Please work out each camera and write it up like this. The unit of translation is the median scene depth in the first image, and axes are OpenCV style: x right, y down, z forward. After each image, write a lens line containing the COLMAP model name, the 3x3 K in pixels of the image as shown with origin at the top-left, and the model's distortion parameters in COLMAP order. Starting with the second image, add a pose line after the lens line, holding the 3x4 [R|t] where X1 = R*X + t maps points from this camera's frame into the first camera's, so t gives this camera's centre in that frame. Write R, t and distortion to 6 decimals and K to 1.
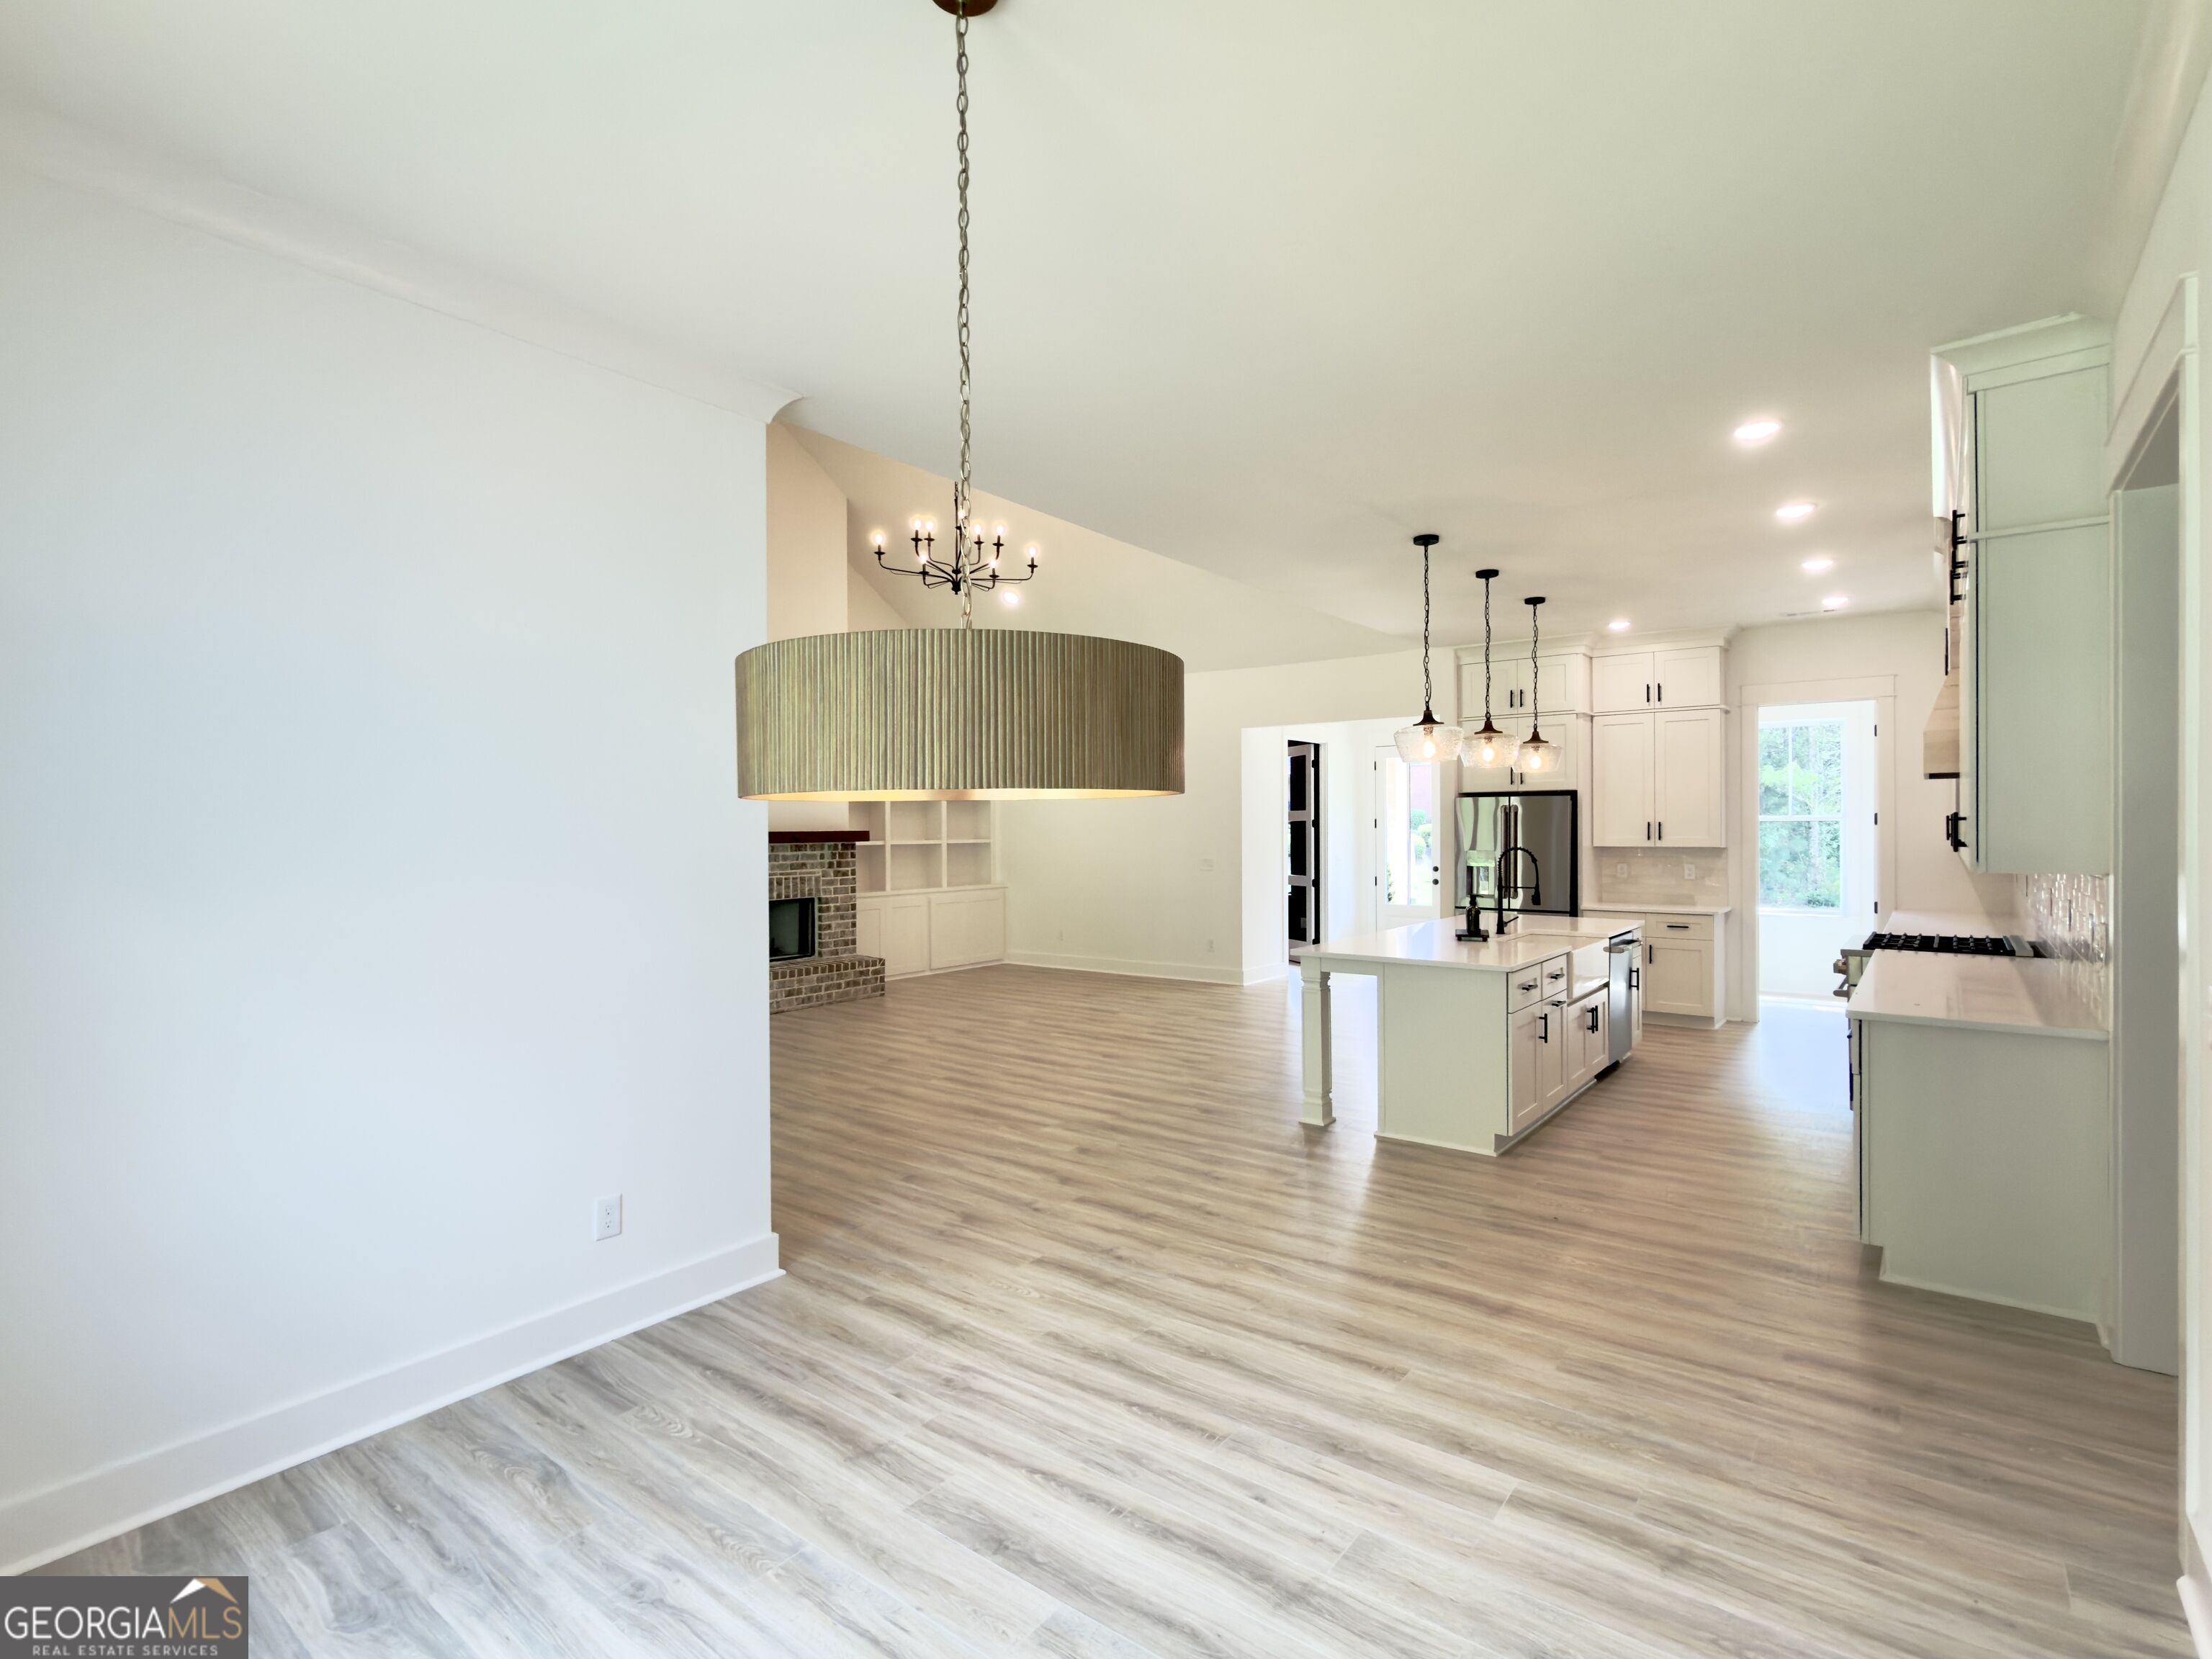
lens RADIAL K [[1068.5, 0, 1103.7], [0, 1068.5, 830.7], [0, 0, 1]] dist [-0.000633, -0.000921]
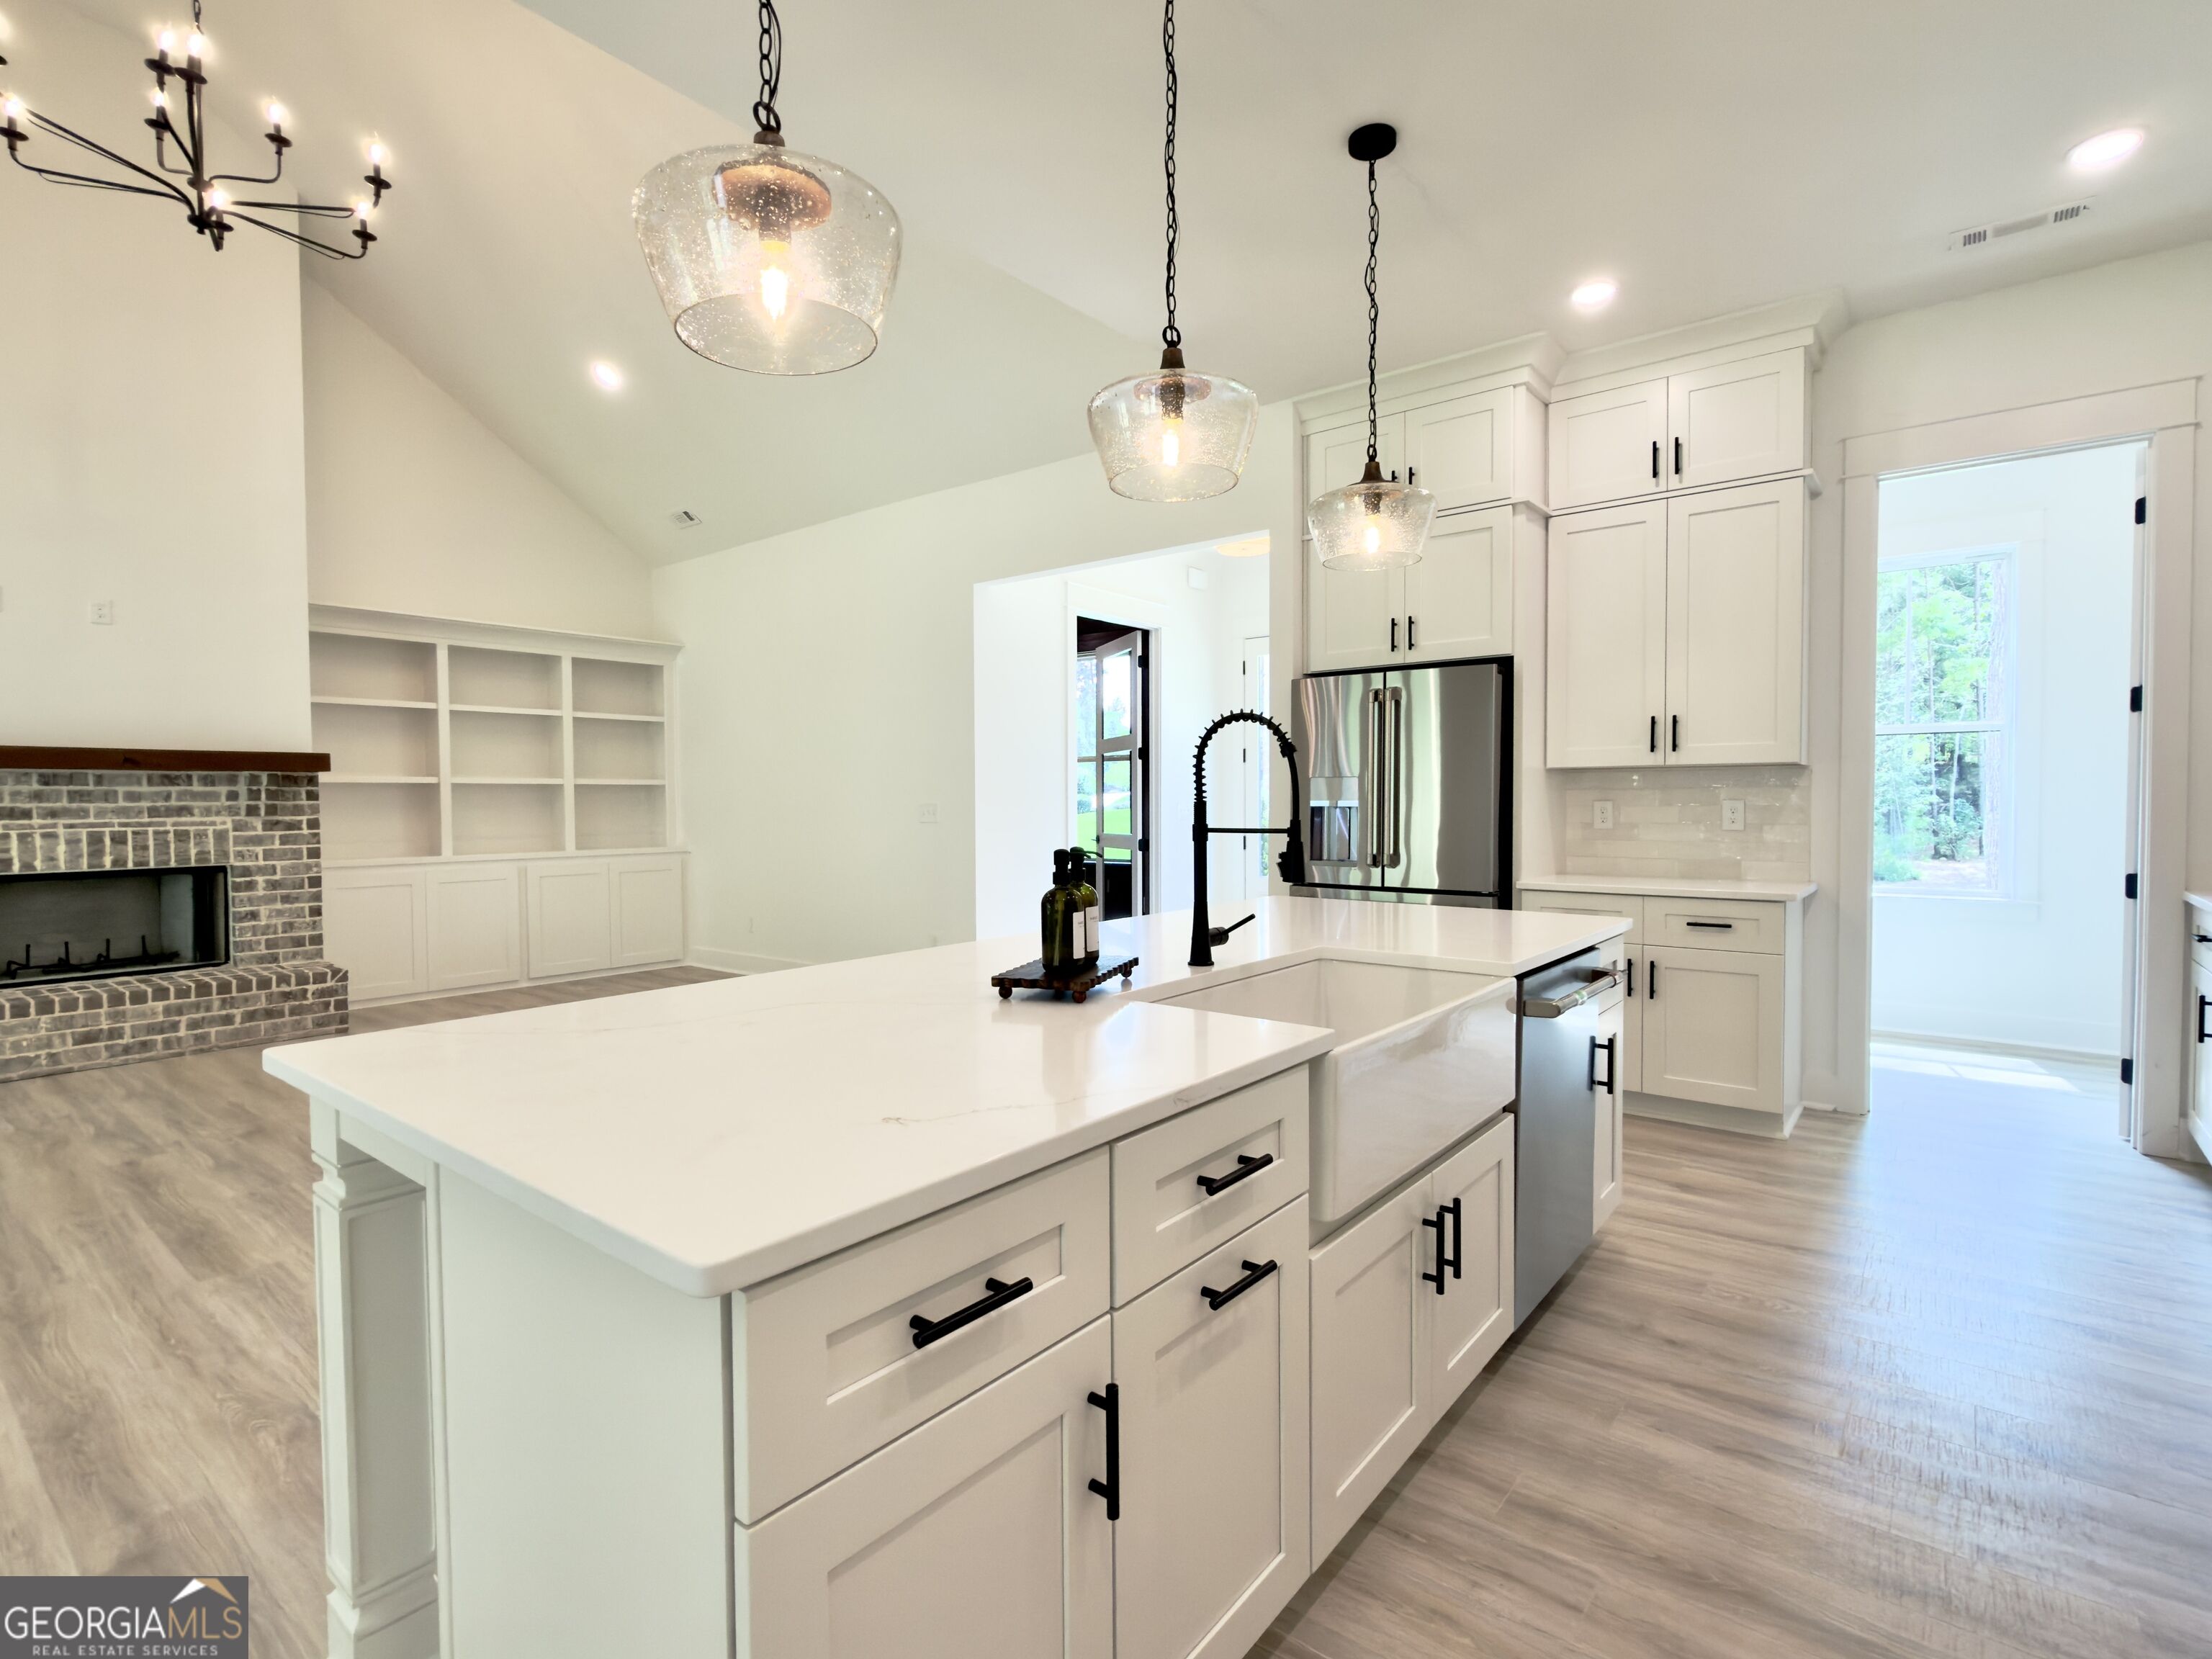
lens RADIAL K [[1068.5, 0, 1103.7], [0, 1068.5, 830.7], [0, 0, 1]] dist [-0.000633, -0.000921]
pose [[0.999857, -0.000149, -0.016931, 0.253992], [0.000593, 0.999656, 0.026222, 0.031987], [0.016921, -0.026228, 0.999513, 0.479768]]
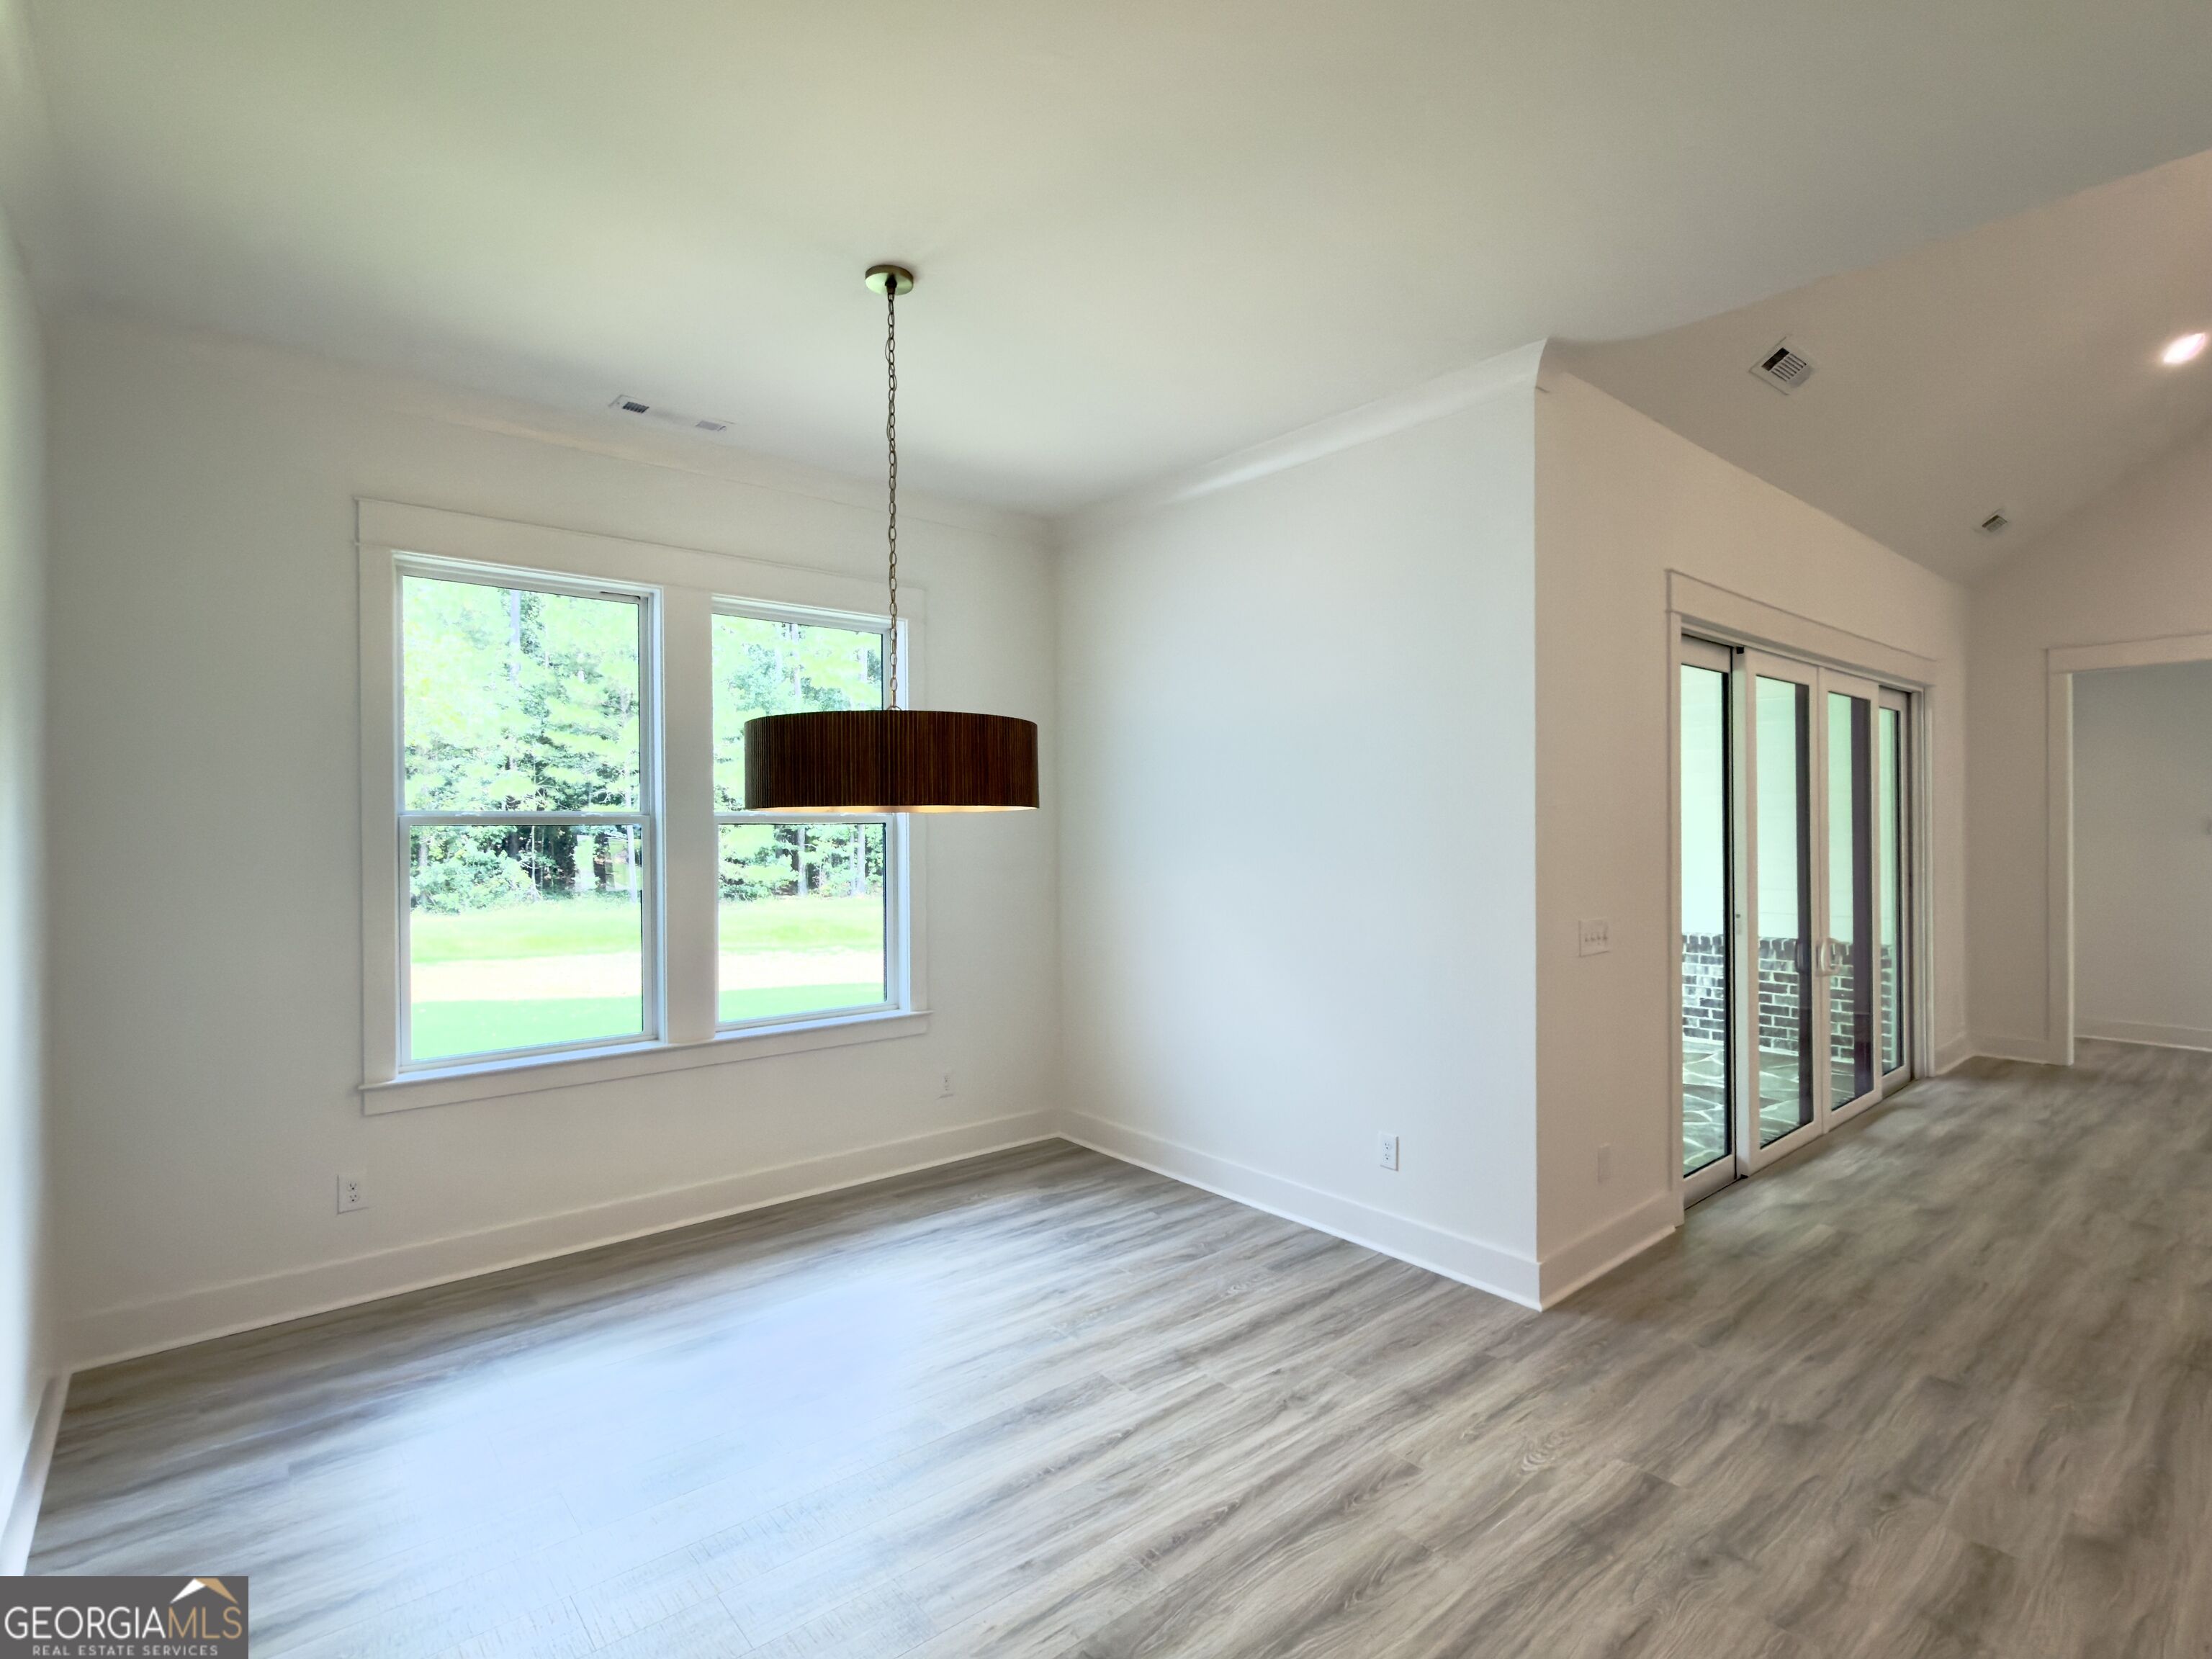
lens RADIAL K [[1068.5, 0, 1103.7], [0, 1068.5, 830.7], [0, 0, 1]] dist [-0.000633, -0.000921]
pose [[-0.213317, 0.013128, -0.976895, 0.289423], [0.005204, 0.999911, 0.012300, -0.004416], [0.976969, -0.002460, -0.213366, 0.358627]]
